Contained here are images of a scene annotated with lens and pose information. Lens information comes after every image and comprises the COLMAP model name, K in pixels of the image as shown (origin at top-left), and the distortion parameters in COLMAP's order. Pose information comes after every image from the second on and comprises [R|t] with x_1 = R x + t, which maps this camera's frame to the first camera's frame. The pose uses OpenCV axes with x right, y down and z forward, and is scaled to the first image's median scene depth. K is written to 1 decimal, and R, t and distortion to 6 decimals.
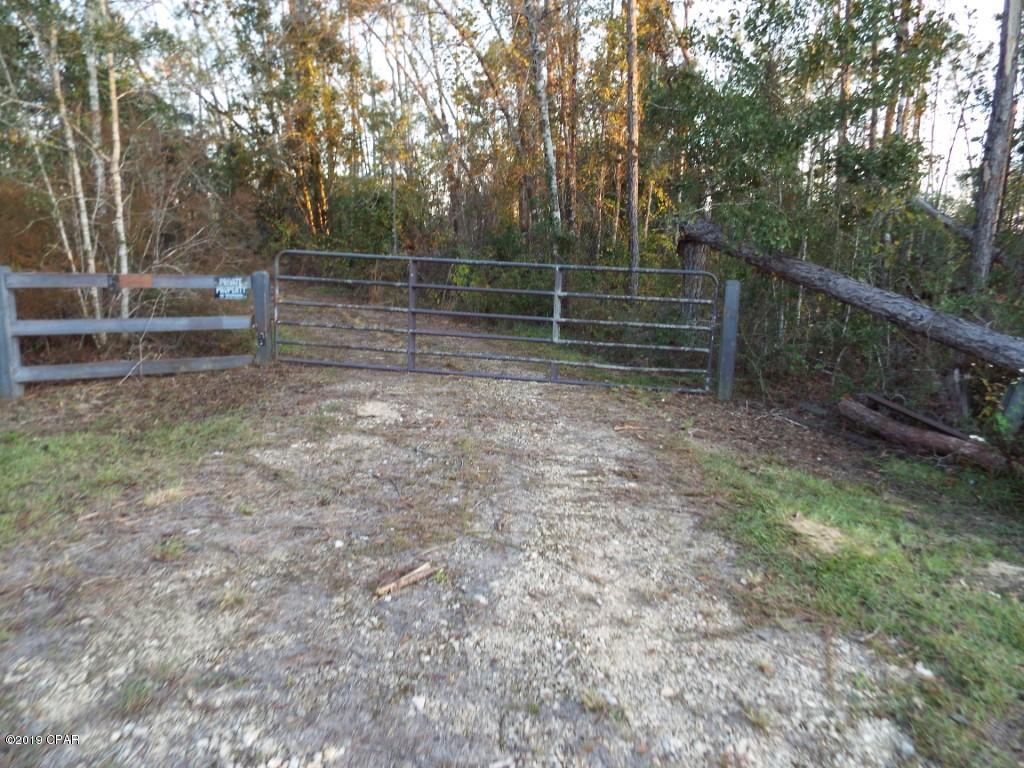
lens RADIAL K [[738.4, 0, 512.0], [0, 738.4, 384.0], [0, 0, 1]] dist [-0.016051, 0.010961]
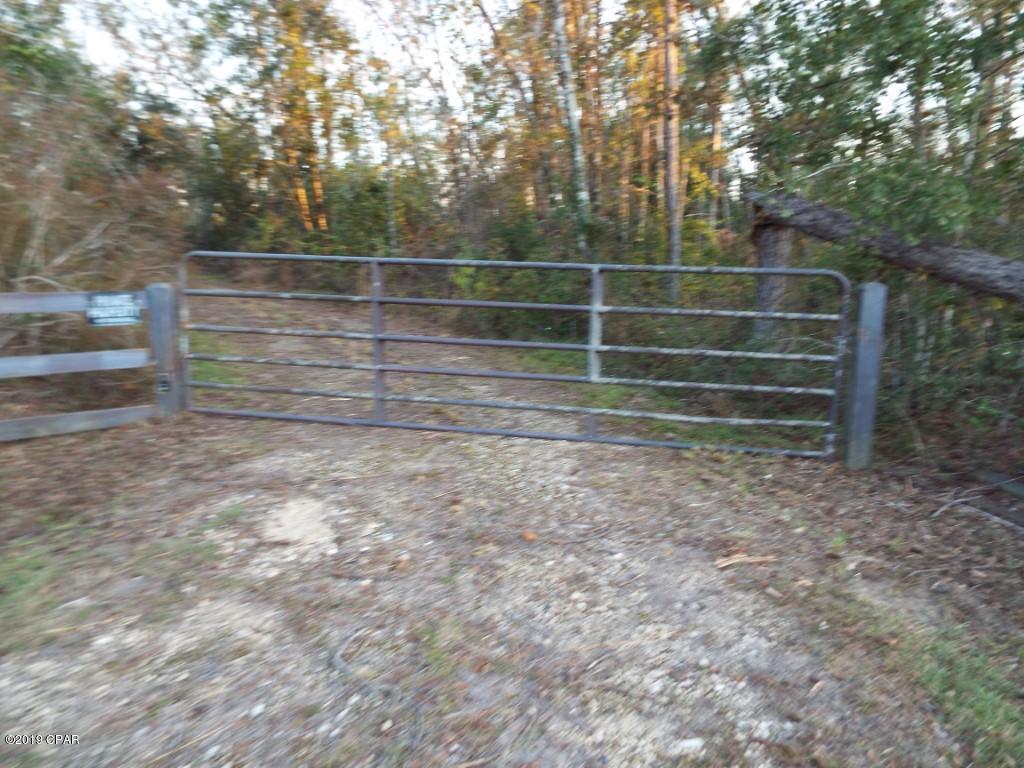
lens RADIAL K [[738.4, 0, 512.0], [0, 738.4, 384.0], [0, 0, 1]] dist [-0.016051, 0.010961]
pose [[0.999496, -0.020134, -0.024545, 0.002187], [0.020372, 0.999748, 0.009467, -0.064586], [0.024348, -0.009962, 0.999654, 0.350817]]
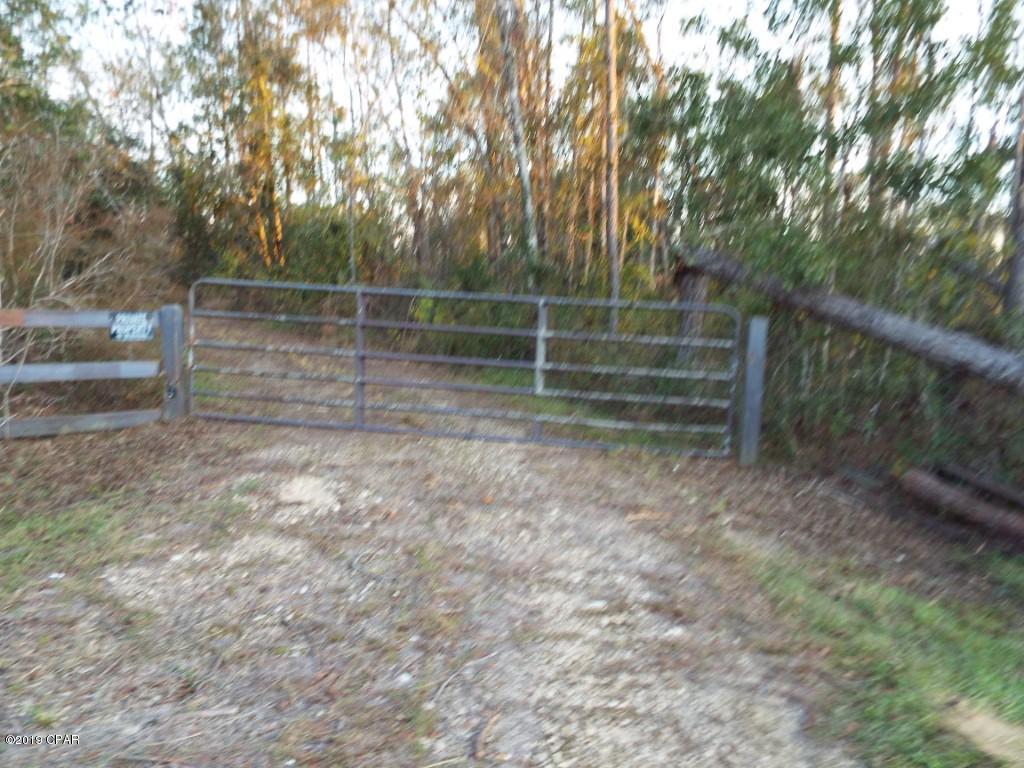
lens RADIAL K [[738.4, 0, 512.0], [0, 738.4, 384.0], [0, 0, 1]] dist [-0.016051, 0.010961]
pose [[0.998870, -0.002611, 0.047446, -0.008878], [0.004680, 0.999040, -0.043564, -0.033460], [-0.047286, 0.043736, 0.997923, 0.201776]]
